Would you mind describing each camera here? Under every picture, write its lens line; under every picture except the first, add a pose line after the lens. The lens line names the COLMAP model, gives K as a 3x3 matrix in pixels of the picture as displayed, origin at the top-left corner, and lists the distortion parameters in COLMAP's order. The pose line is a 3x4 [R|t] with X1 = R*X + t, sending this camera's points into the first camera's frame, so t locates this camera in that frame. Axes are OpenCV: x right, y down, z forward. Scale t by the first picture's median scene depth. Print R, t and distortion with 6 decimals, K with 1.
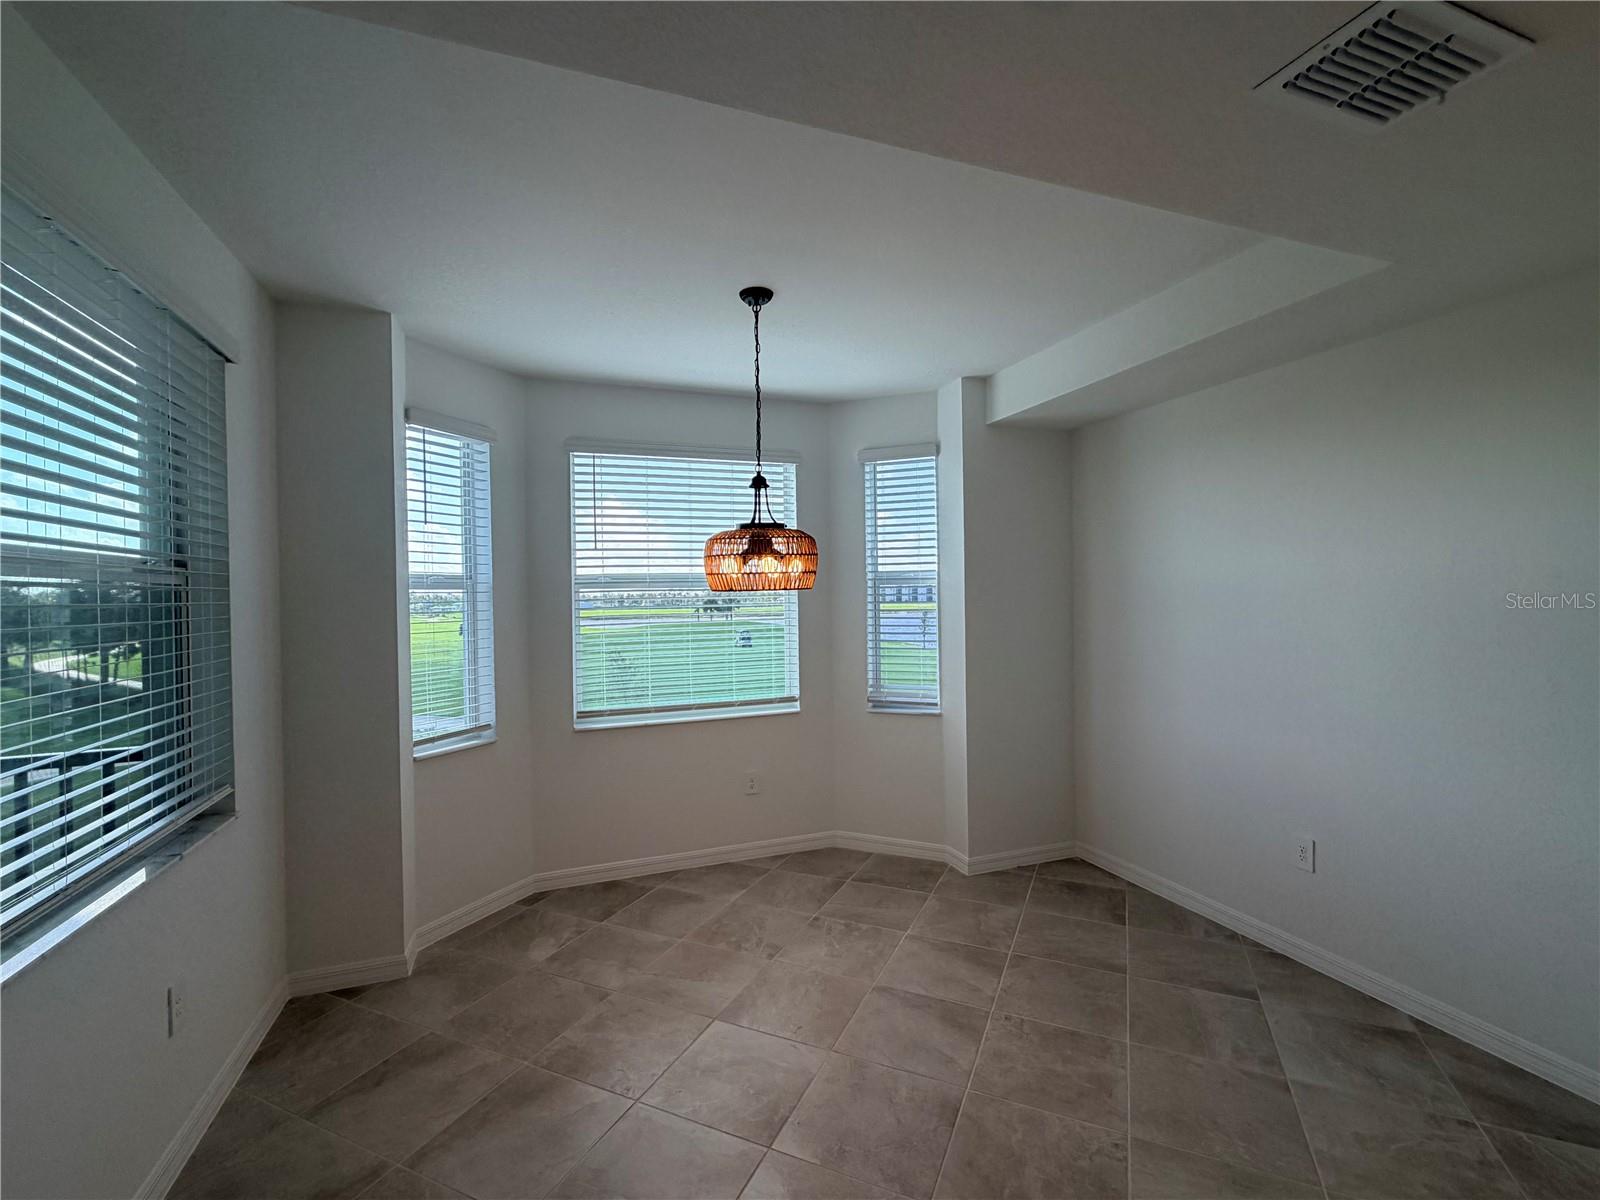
lens RADIAL K [[705.5, 0, 798.1], [0, 705.5, 600.1], [0, 0, 1]] dist [0.000375, -0.000268]
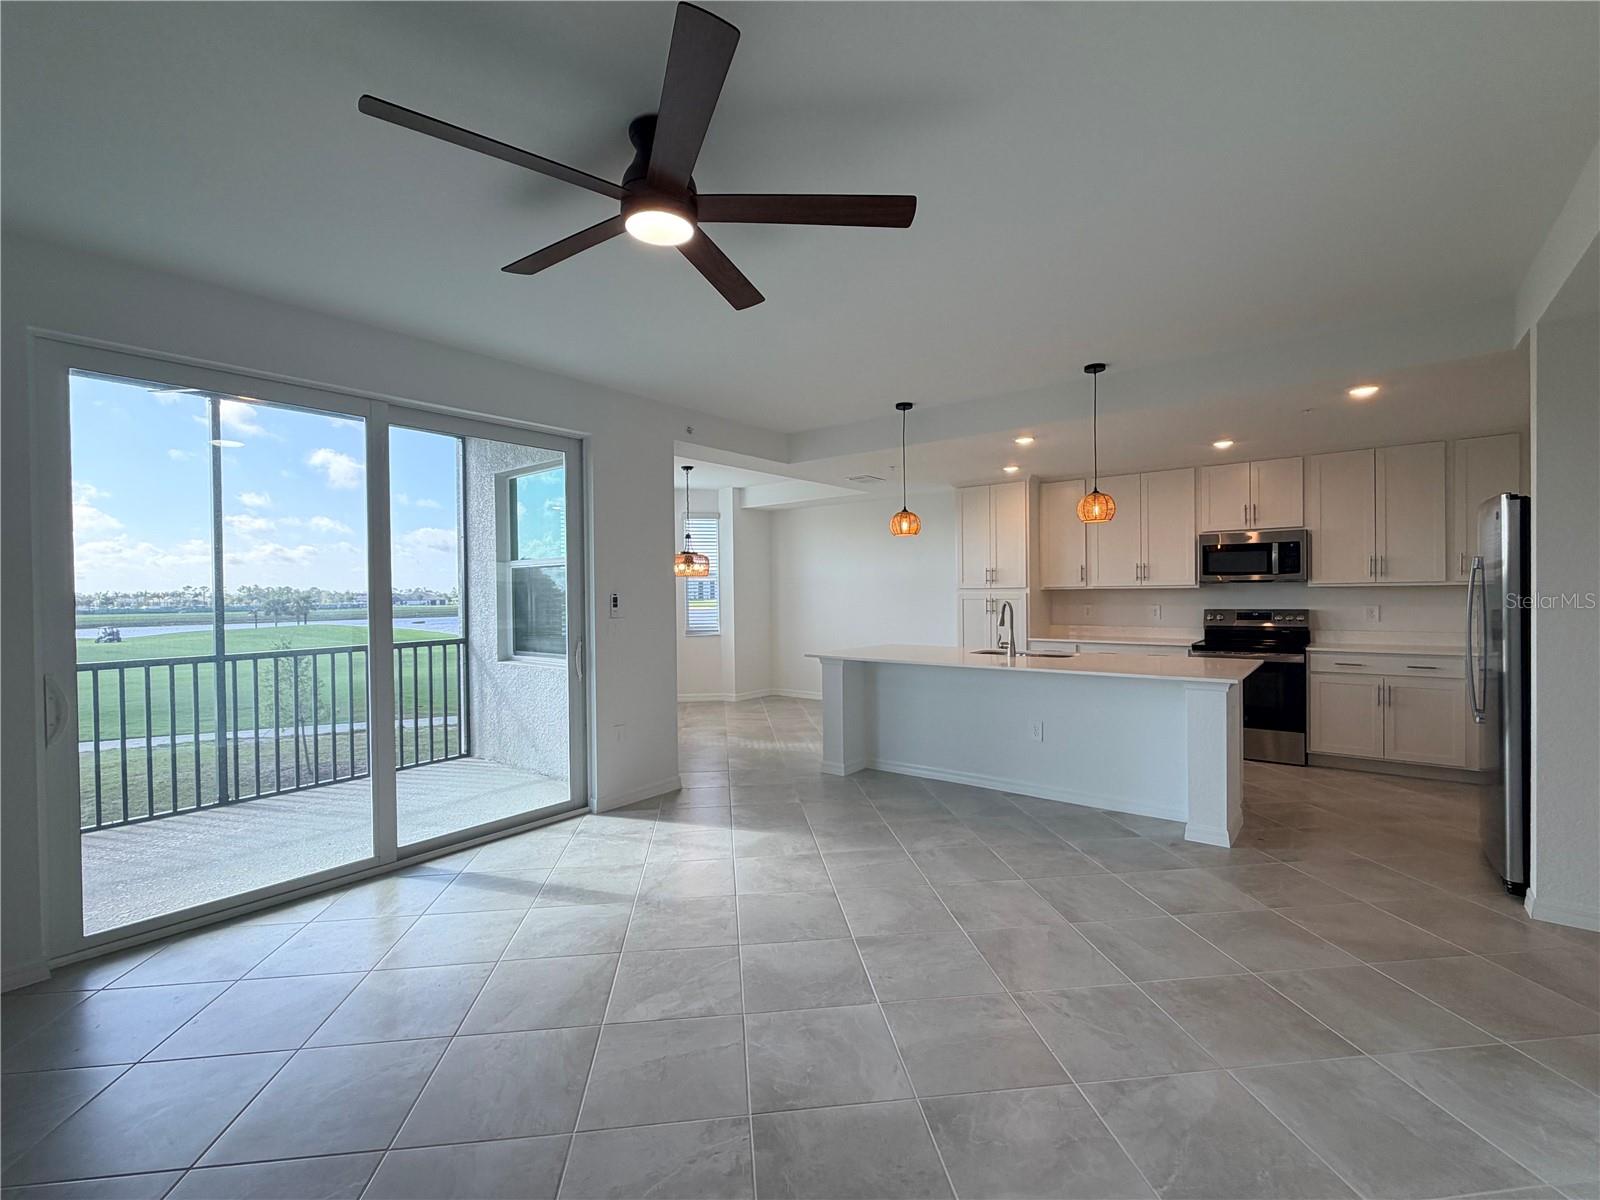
lens RADIAL K [[705.5, 0, 798.1], [0, 705.5, 600.1], [0, 0, 1]] dist [0.000375, -0.000268]
pose [[0.857550, 0.000029, 0.514400, -0.874262], [0.000948, 0.999998, -0.001637, 0.065951], [-0.514399, 0.001892, 0.857549, -1.239342]]
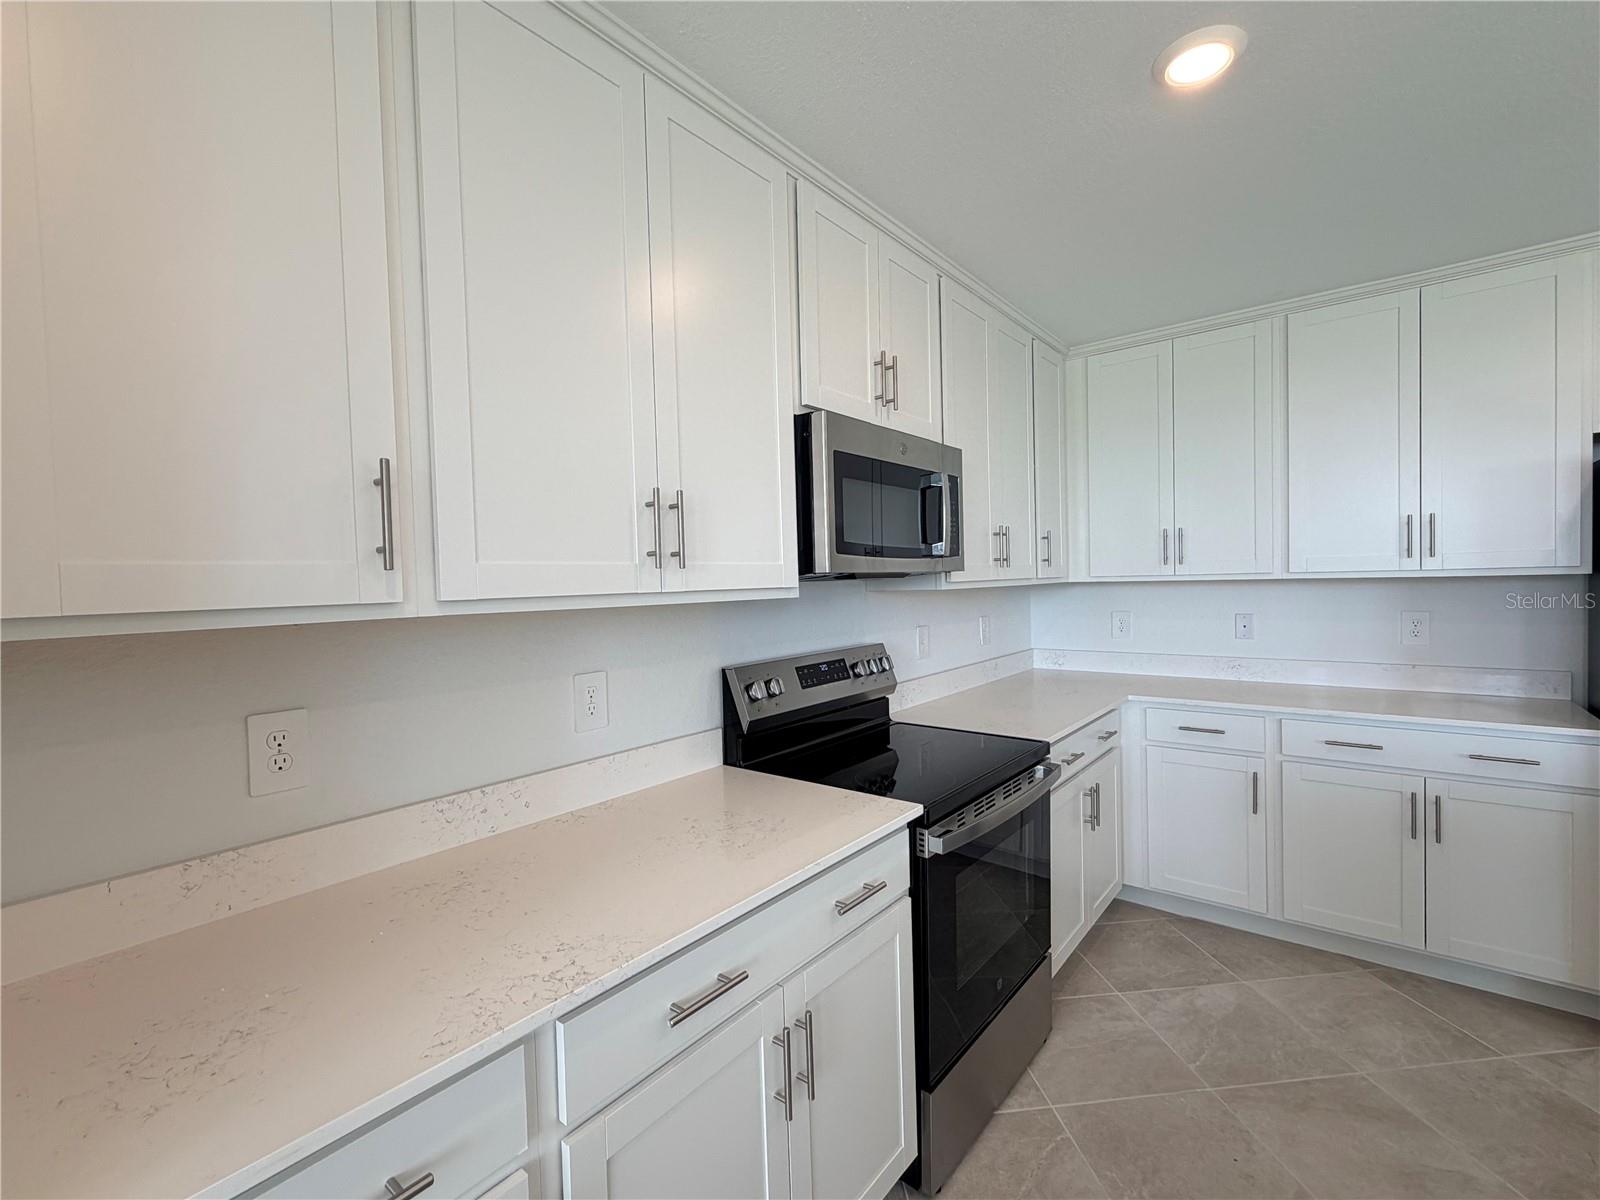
lens RADIAL K [[701.5, 0, 800.0], [0, 701.5, 600.0], [0, 0, 1]] dist [0.001806, 0.000384]
pose [[-0.505138, 0.005546, 0.863020, 0.467731], [0.039985, 0.999056, 0.016983, 0.026659], [-0.862112, 0.043087, -0.504883, 0.023904]]
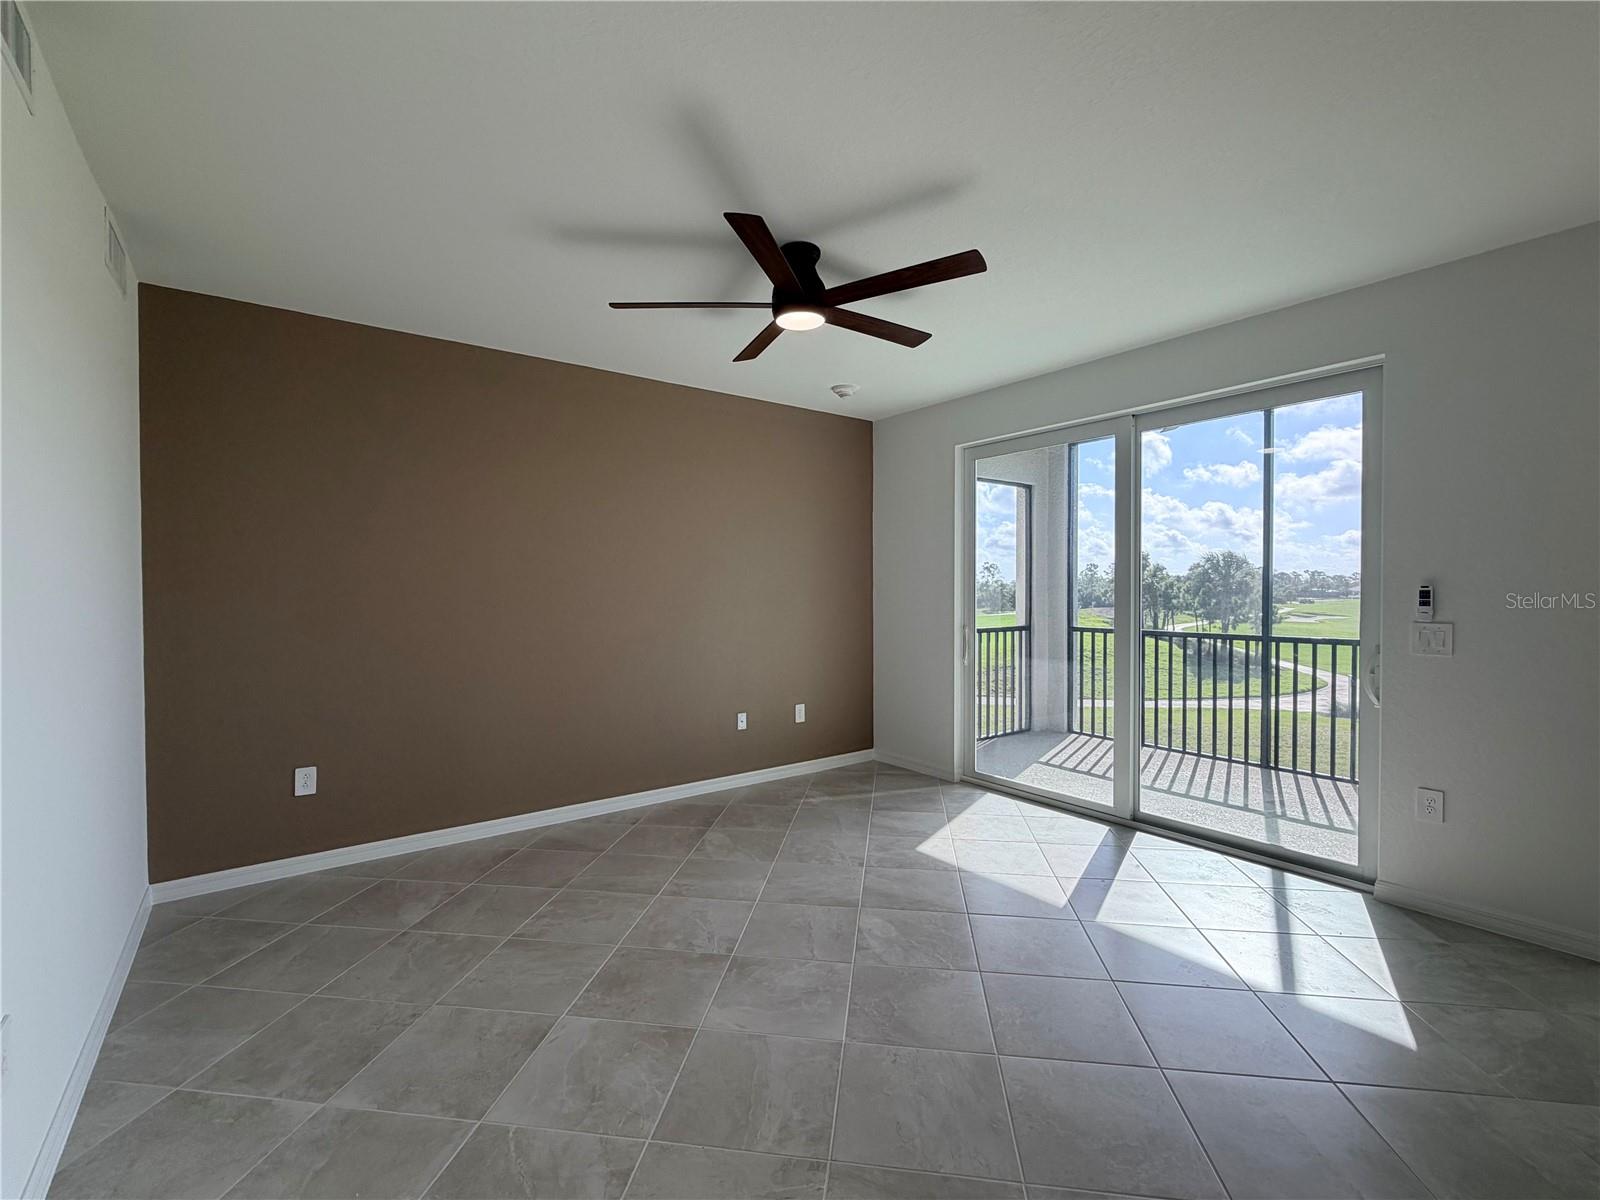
lens RADIAL K [[705.5, 0, 798.1], [0, 705.5, 600.1], [0, 0, 1]] dist [0.000375, -0.000268]
pose [[0.281160, 0.031391, -0.959147, 0.127825], [-0.007011, 0.999505, 0.030657, 0.048681], [0.959635, -0.001895, 0.281241, -0.901616]]
